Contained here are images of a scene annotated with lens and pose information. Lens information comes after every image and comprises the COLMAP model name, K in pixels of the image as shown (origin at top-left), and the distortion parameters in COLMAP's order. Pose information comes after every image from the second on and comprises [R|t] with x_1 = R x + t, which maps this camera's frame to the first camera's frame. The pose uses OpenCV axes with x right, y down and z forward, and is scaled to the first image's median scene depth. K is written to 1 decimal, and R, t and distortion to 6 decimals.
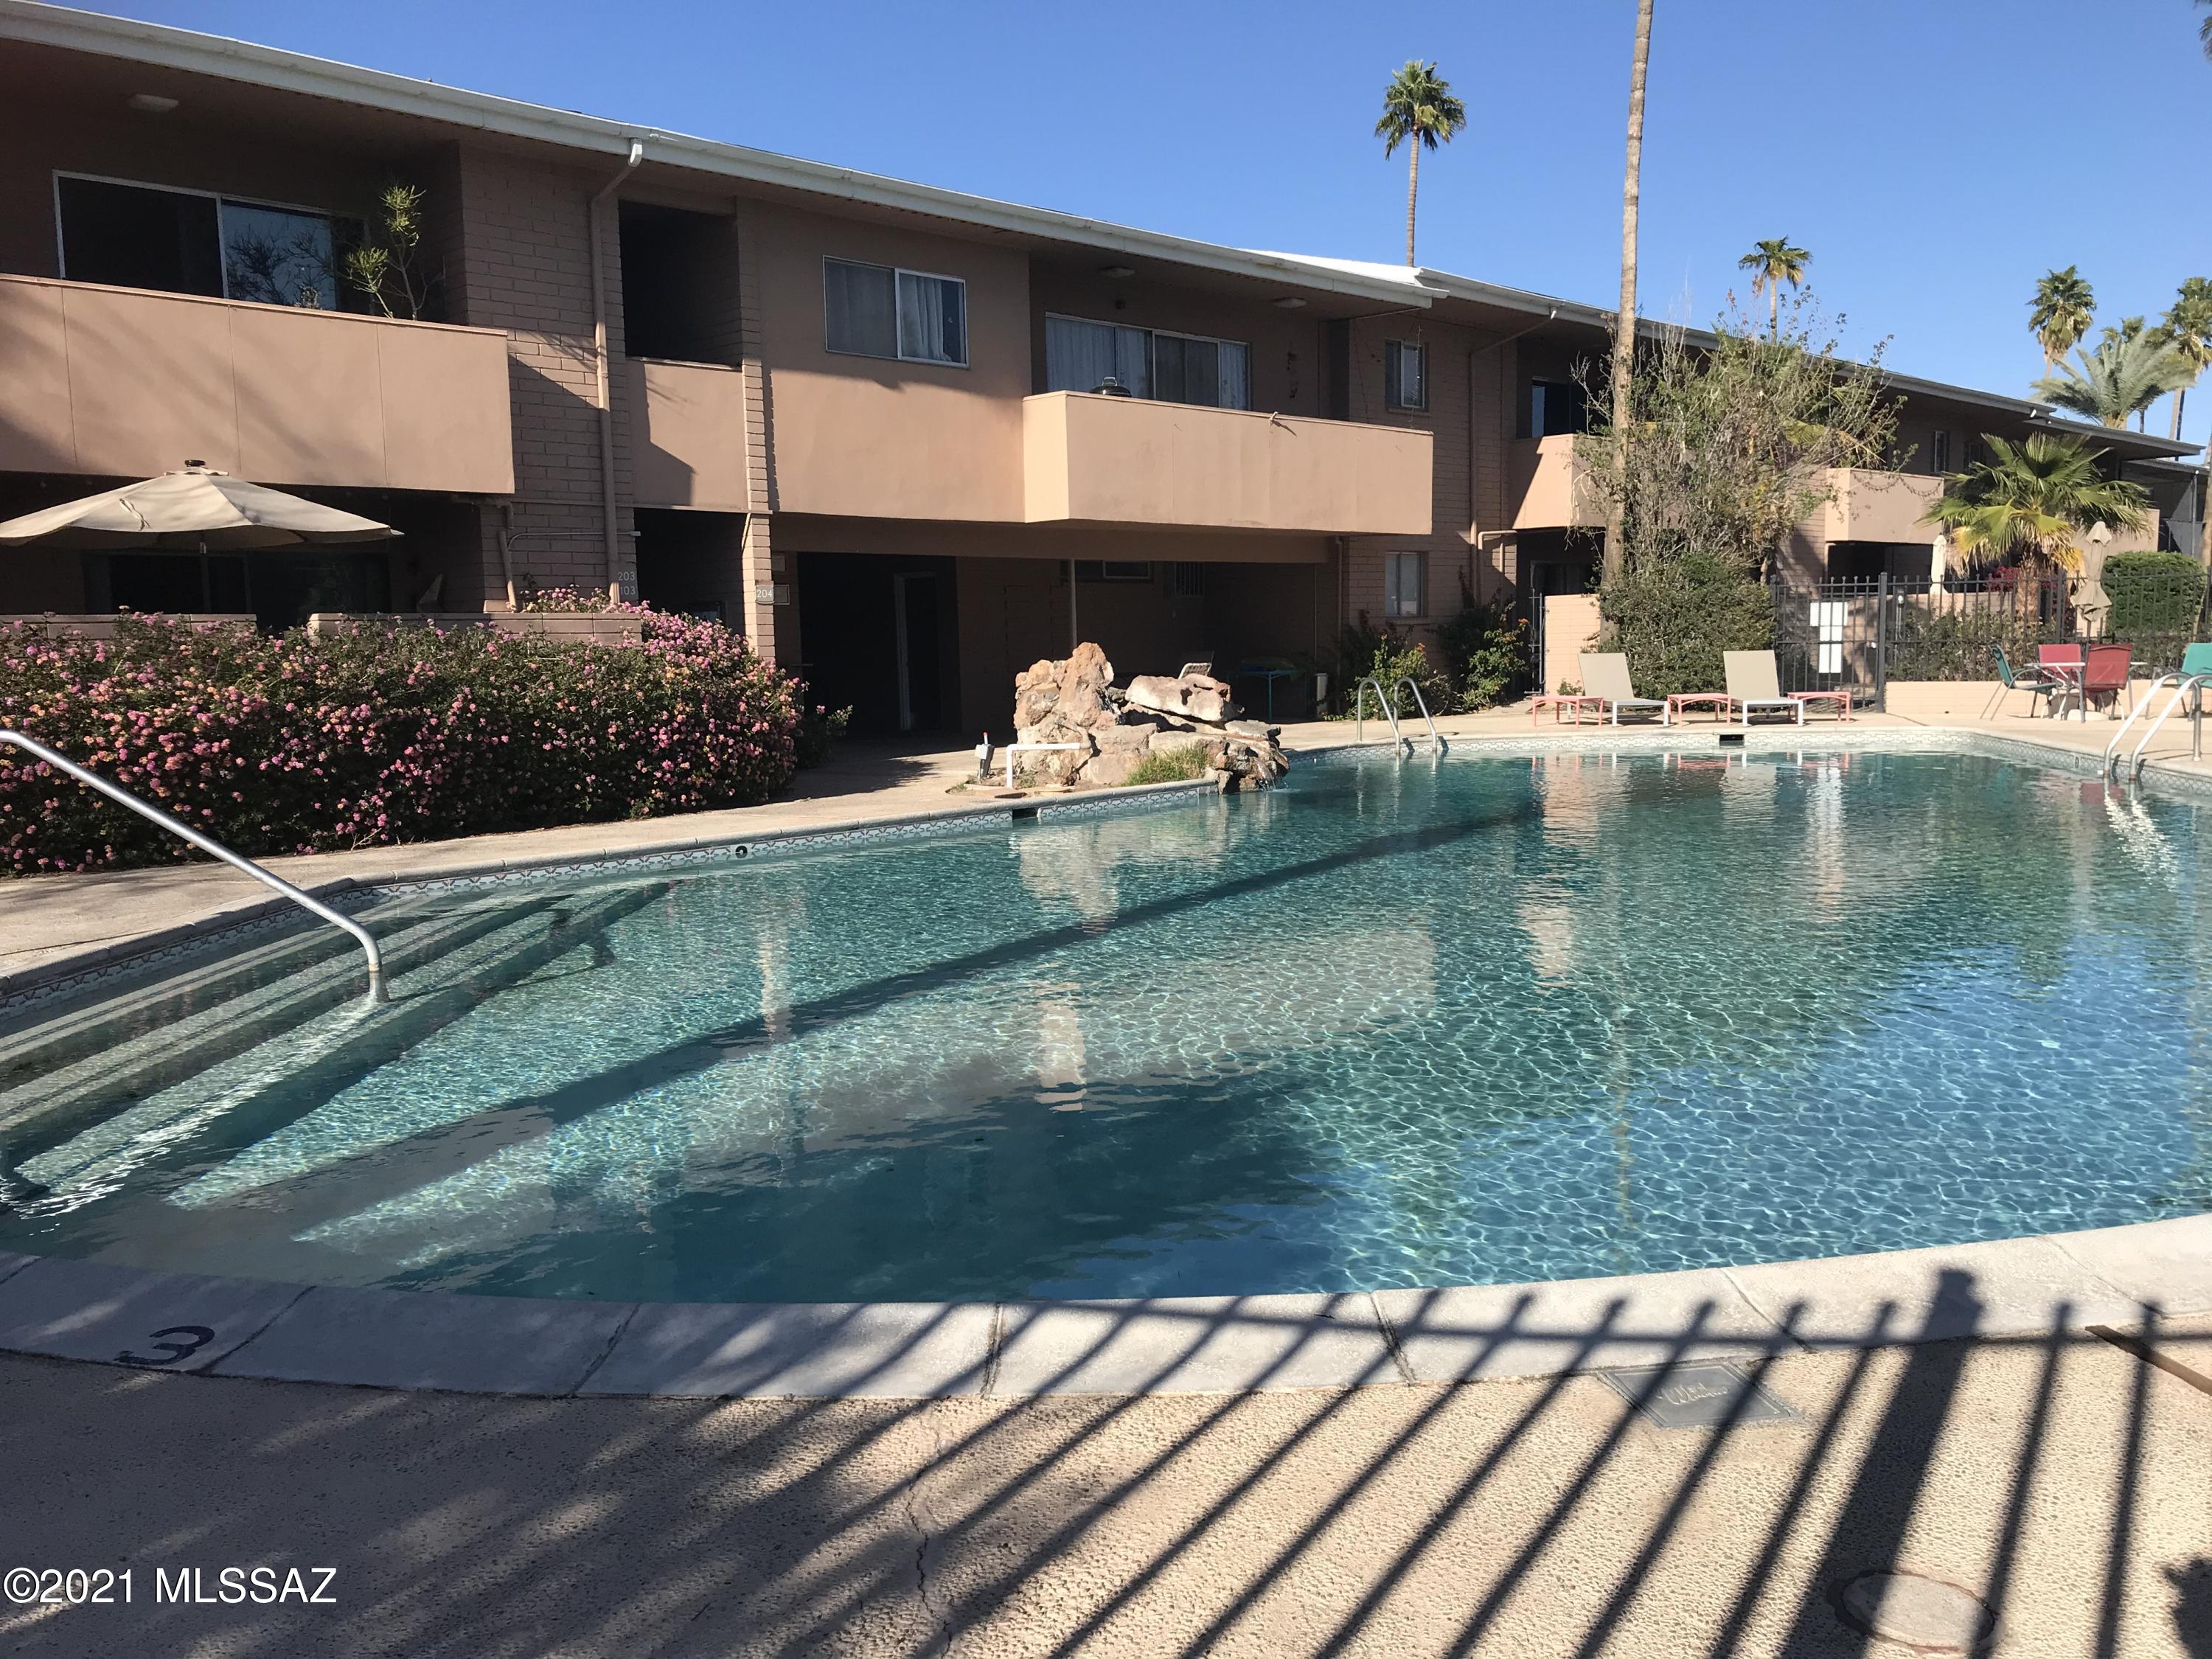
lens RADIAL K [[1815.3, 0, 1106.0], [0, 1815.3, 829.5], [0, 0, 1]] dist [0.008577, -0.008640]
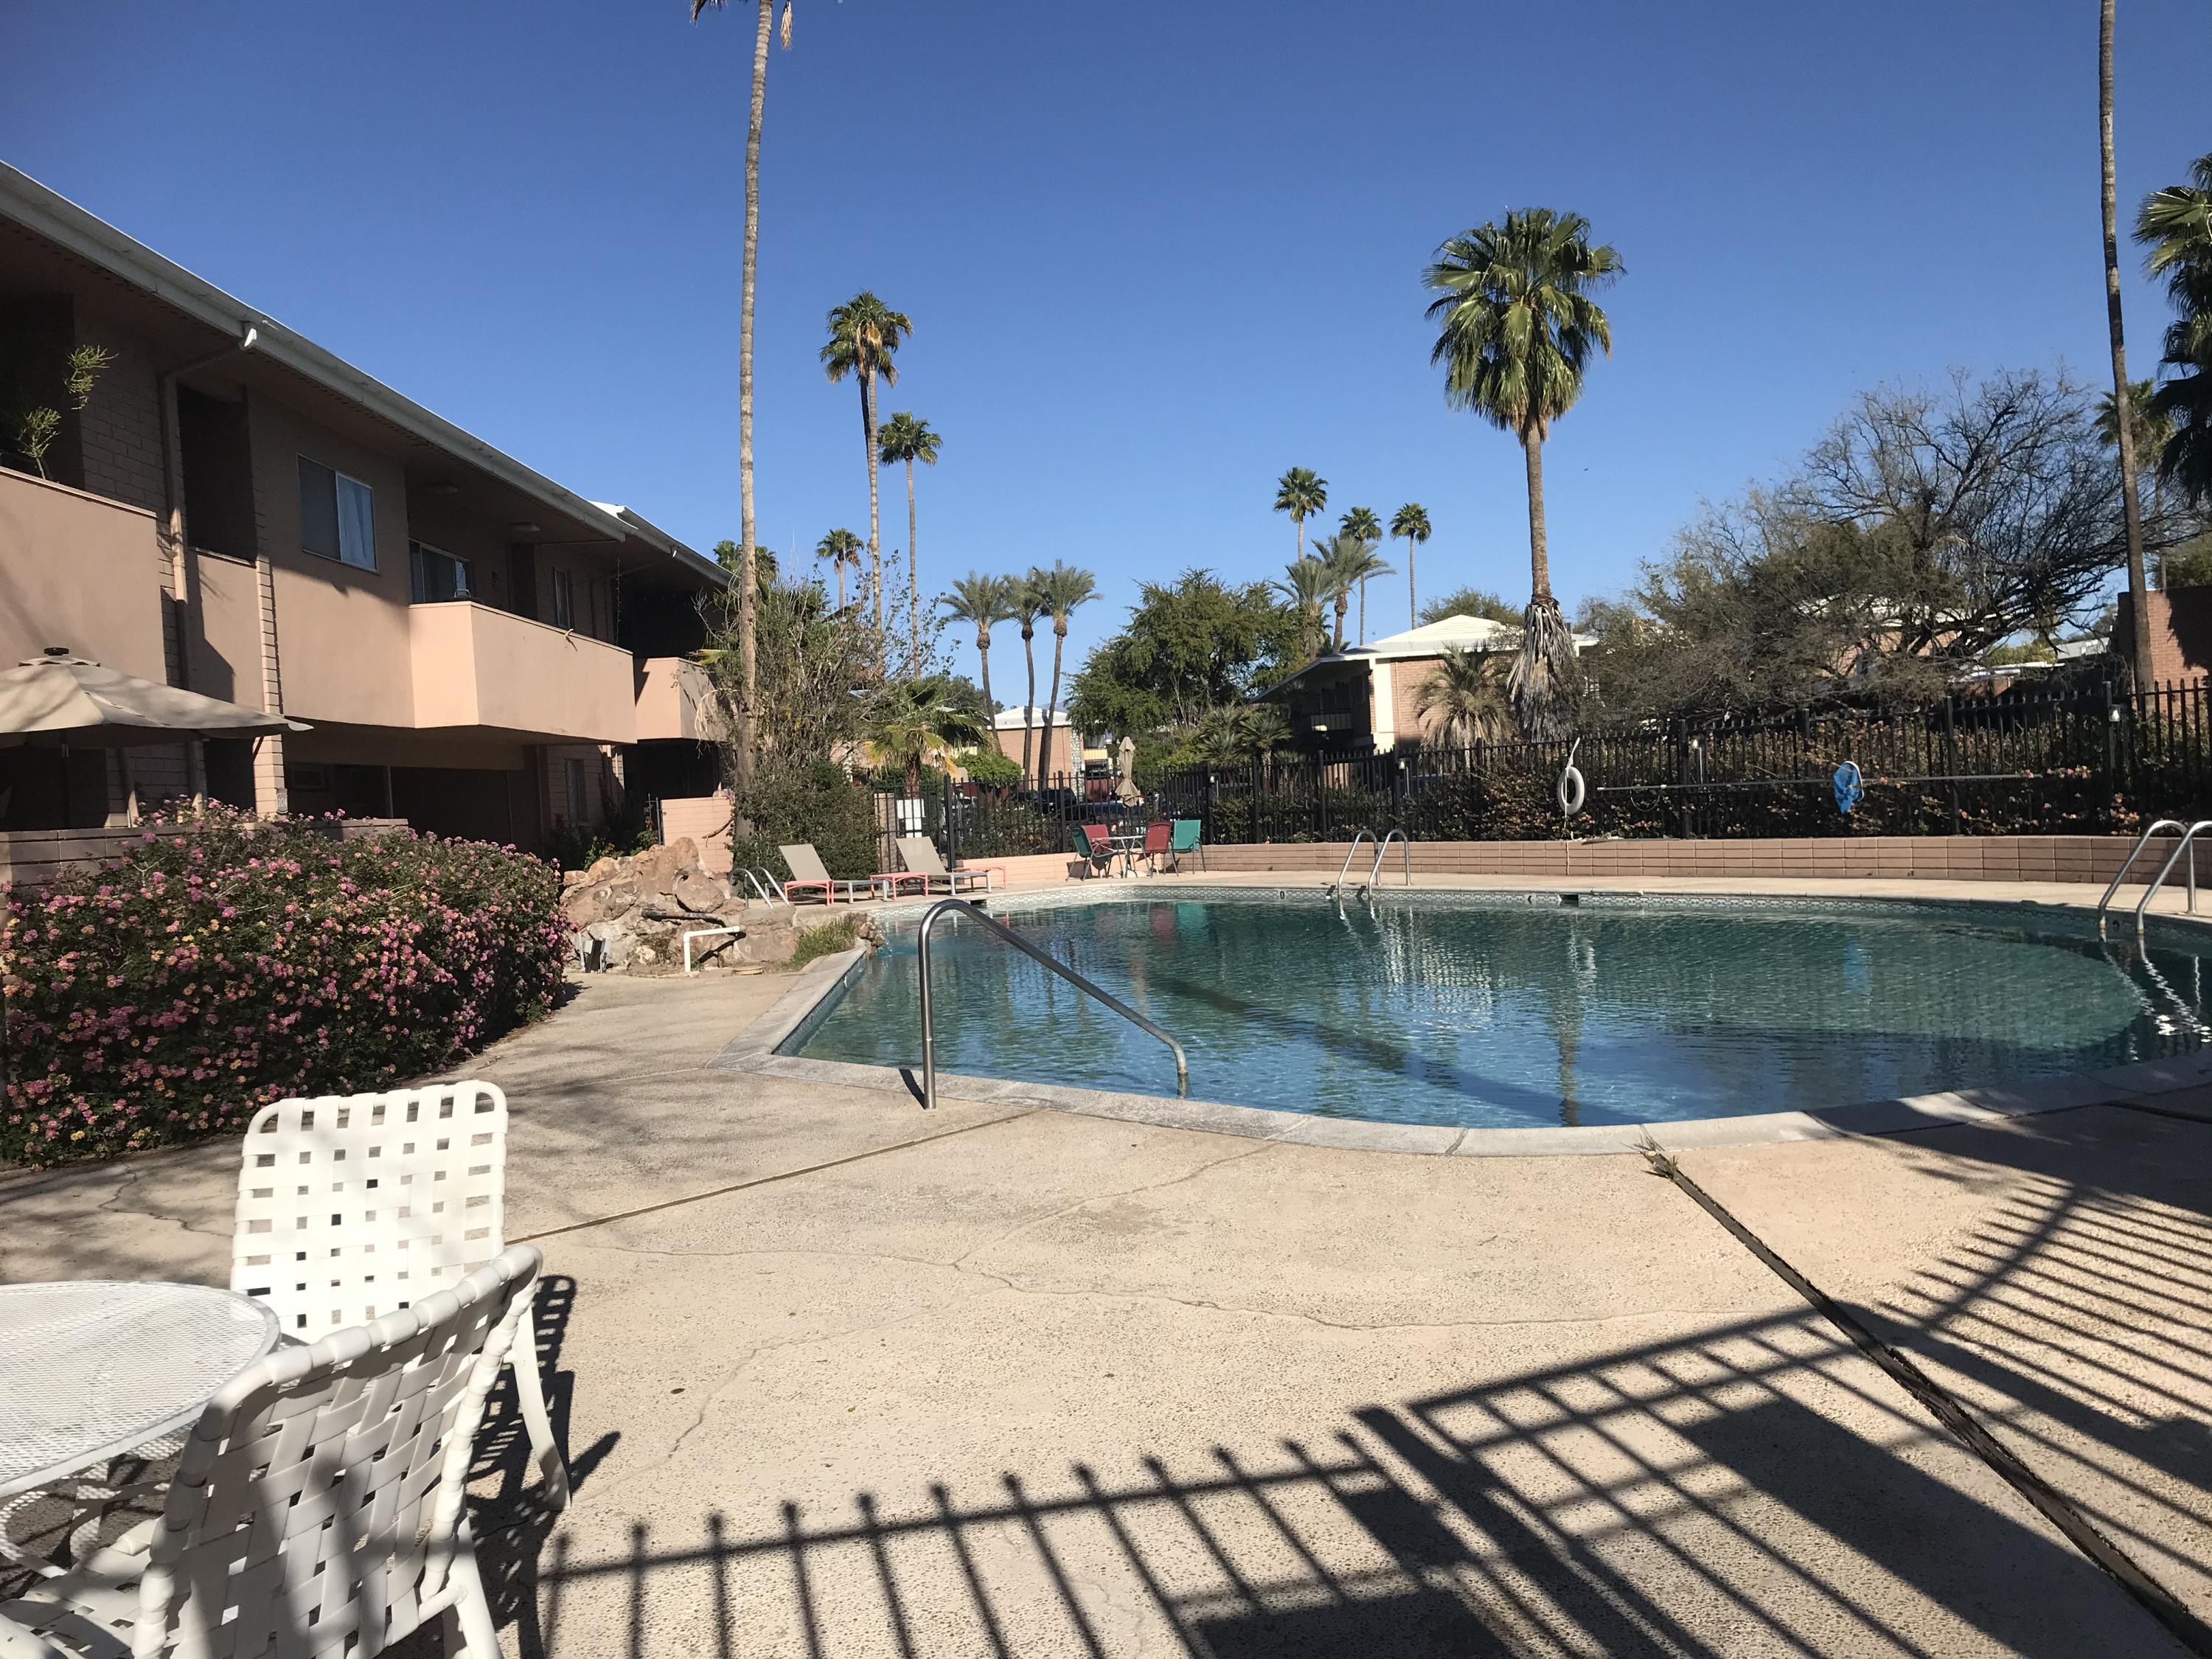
lens RADIAL K [[1815.3, 0, 1106.0], [0, 1815.3, 829.5], [0, 0, 1]] dist [0.008577, -0.008640]
pose [[0.706707, -0.031696, 0.706796, -0.561452], [0.114390, 0.990971, -0.069935, -0.004032], [-0.698197, 0.130274, 0.703952, 0.056606]]
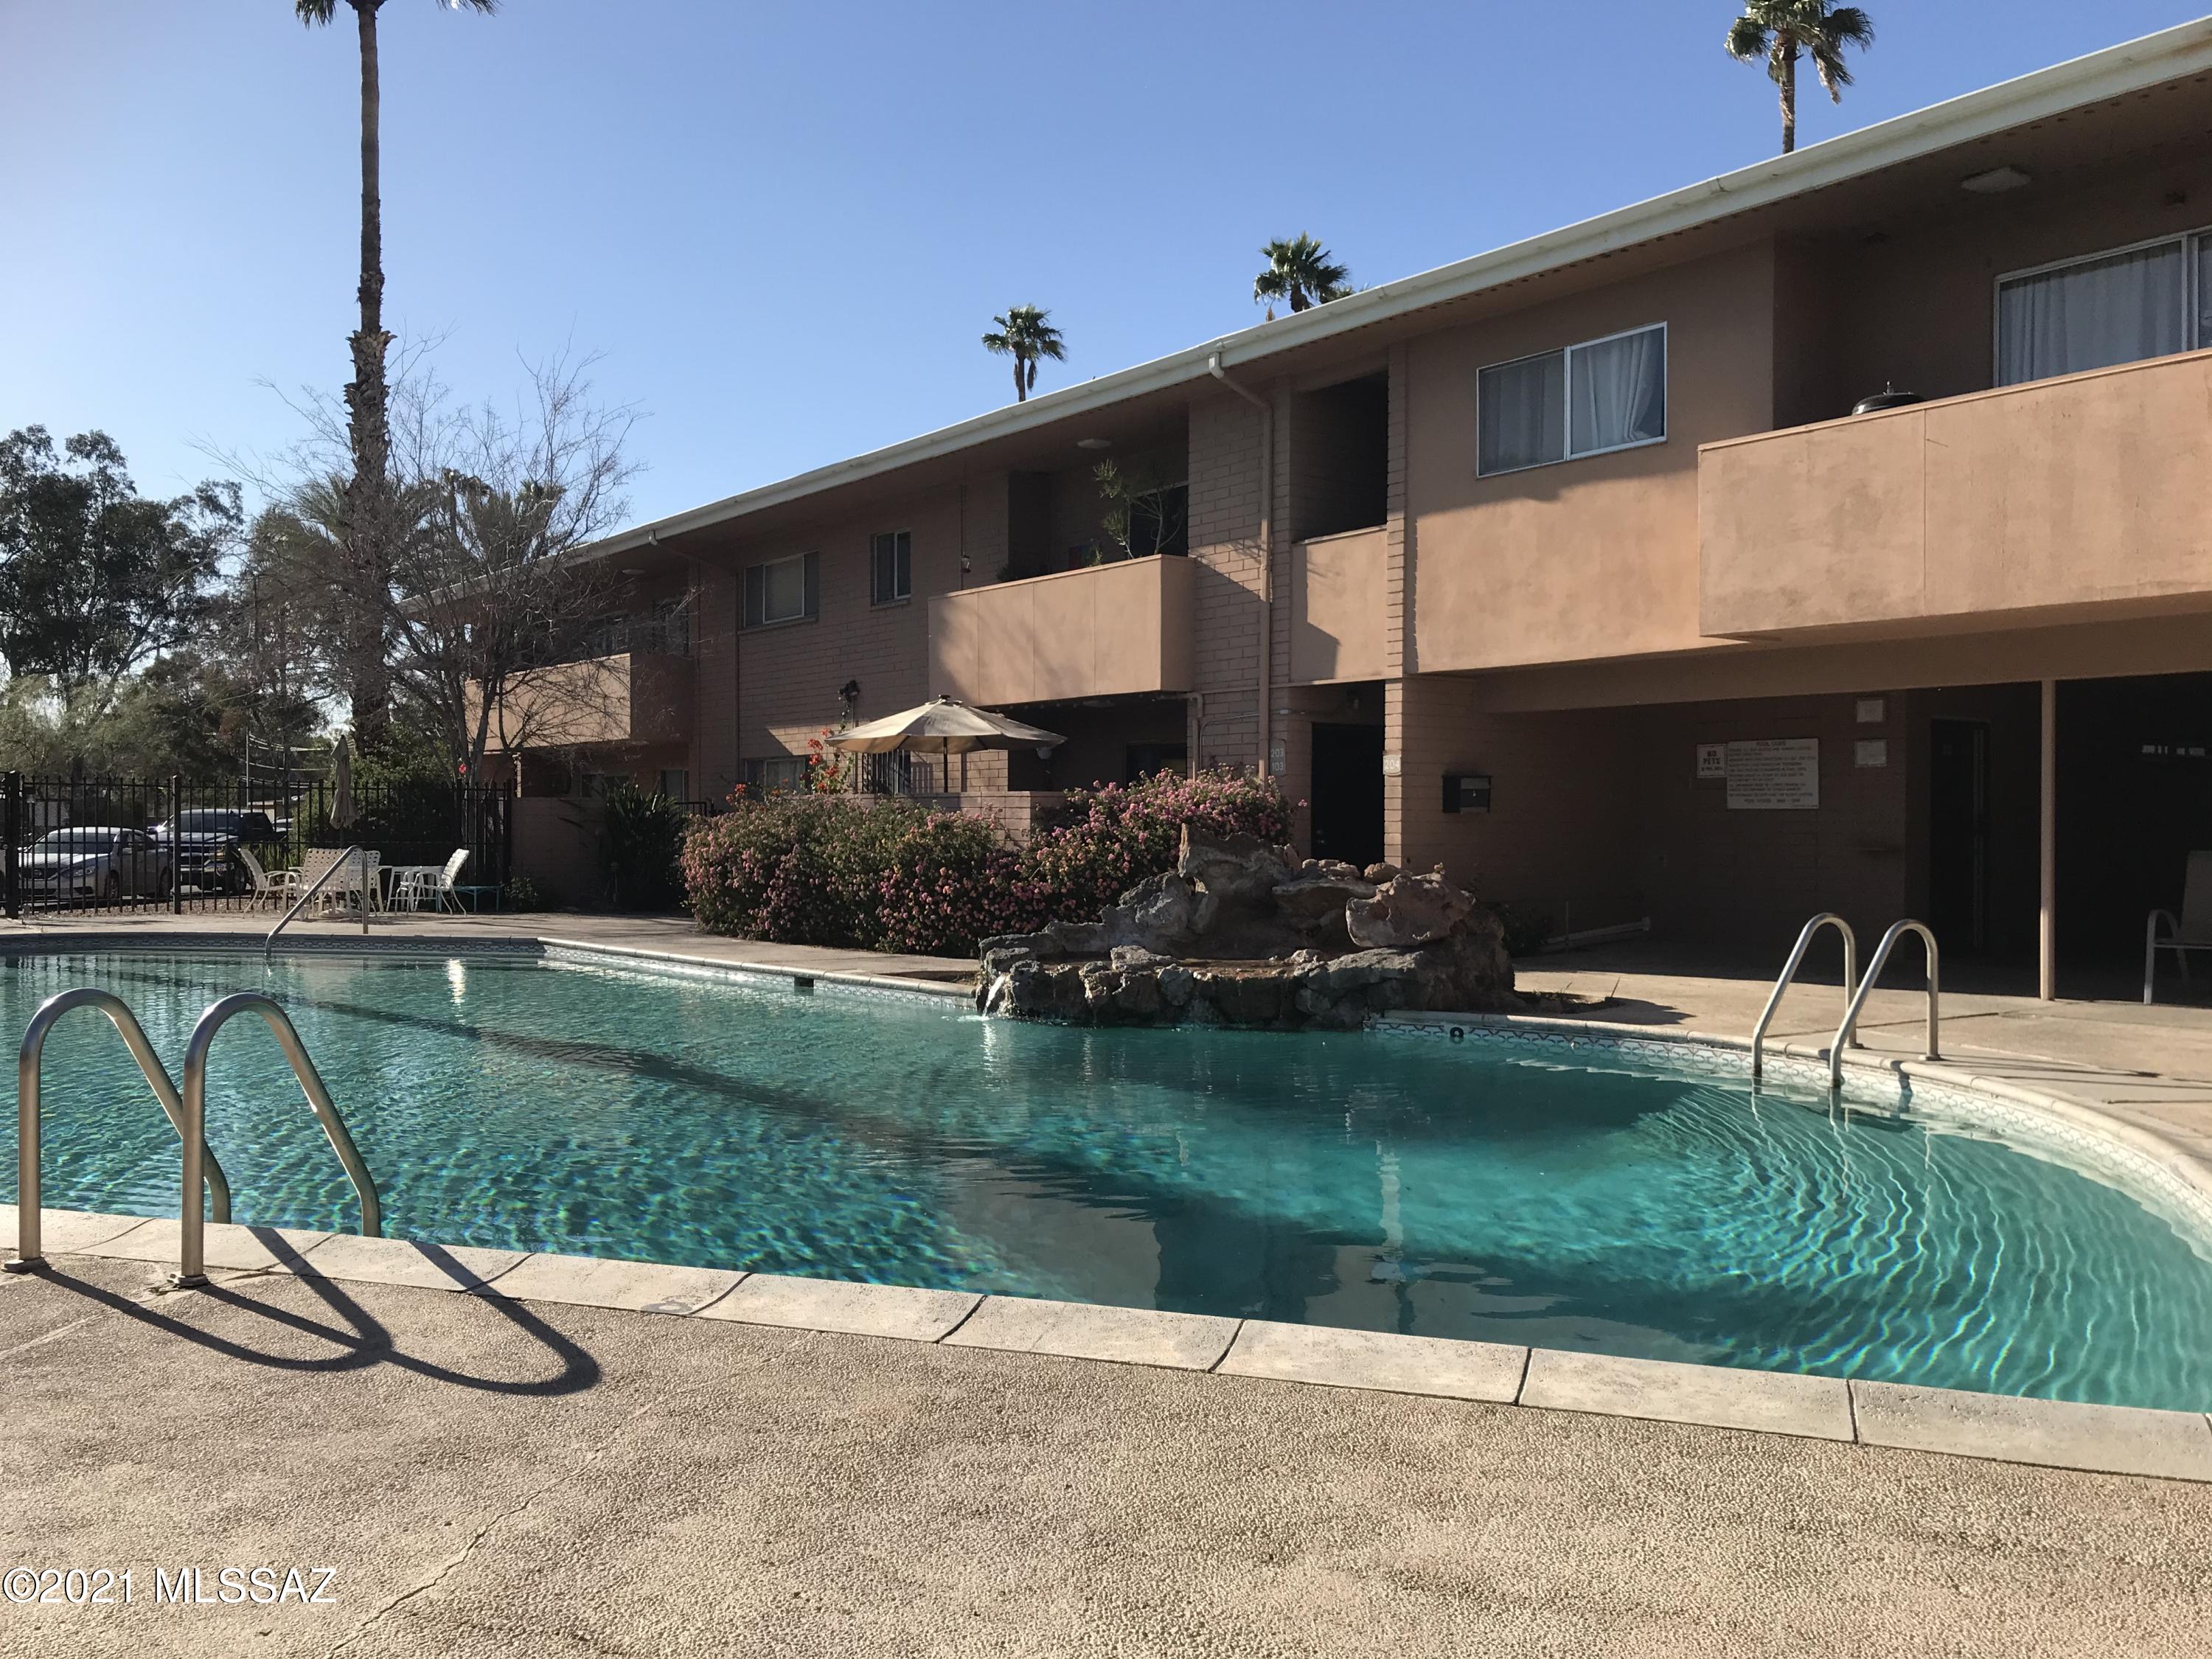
lens RADIAL K [[1815.3, 0, 1106.0], [0, 1815.3, 829.5], [0, 0, 1]] dist [0.008577, -0.008640]
pose [[-0.144566, 0.017749, -0.989336, 0.741345], [-0.112315, 0.993083, 0.034229, -0.116799], [0.983100, 0.116066, -0.141572, 1.016814]]
